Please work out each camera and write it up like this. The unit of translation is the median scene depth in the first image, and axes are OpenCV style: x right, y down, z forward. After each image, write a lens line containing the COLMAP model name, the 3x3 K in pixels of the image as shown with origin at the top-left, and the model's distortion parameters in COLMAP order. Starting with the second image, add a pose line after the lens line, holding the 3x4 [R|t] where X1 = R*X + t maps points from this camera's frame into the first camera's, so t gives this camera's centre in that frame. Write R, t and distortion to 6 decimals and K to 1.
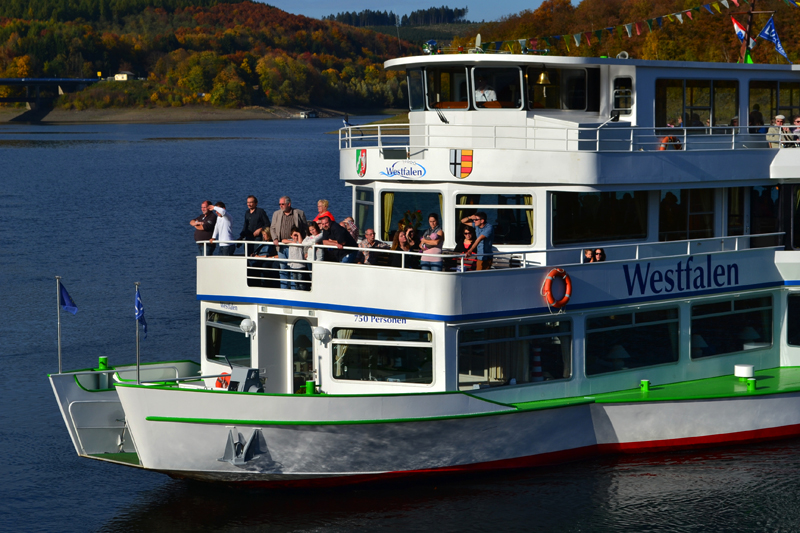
lens RADIAL K [[1980.8, 0, 400.0], [0, 1980.8, 266.5], [0, 0, 1]] dist [-0.038961, 0.221805]
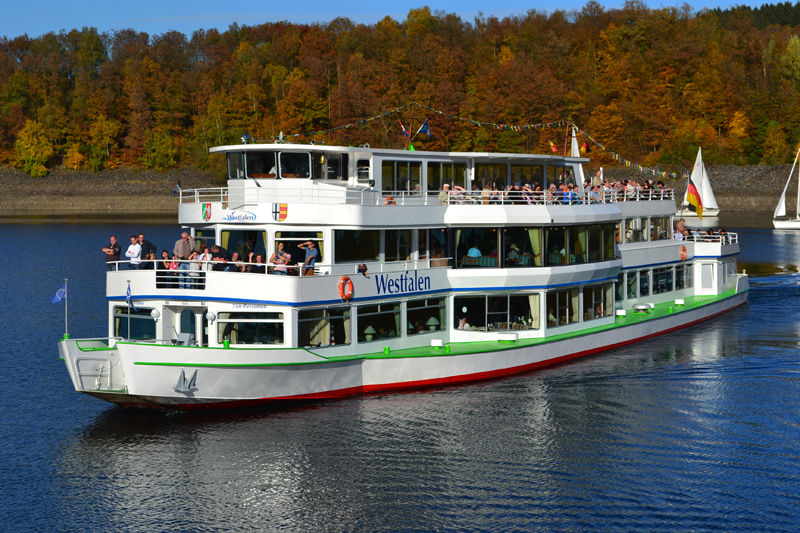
lens RADIAL K [[1980.8, 0, 400.0], [0, 1980.8, 266.5], [0, 0, 1]] dist [-0.038961, 0.221805]
pose [[0.955033, -0.004603, 0.296464, -0.350031], [0.015647, 0.999269, -0.034892, 0.049402], [-0.296086, 0.037961, 0.954407, -0.557866]]
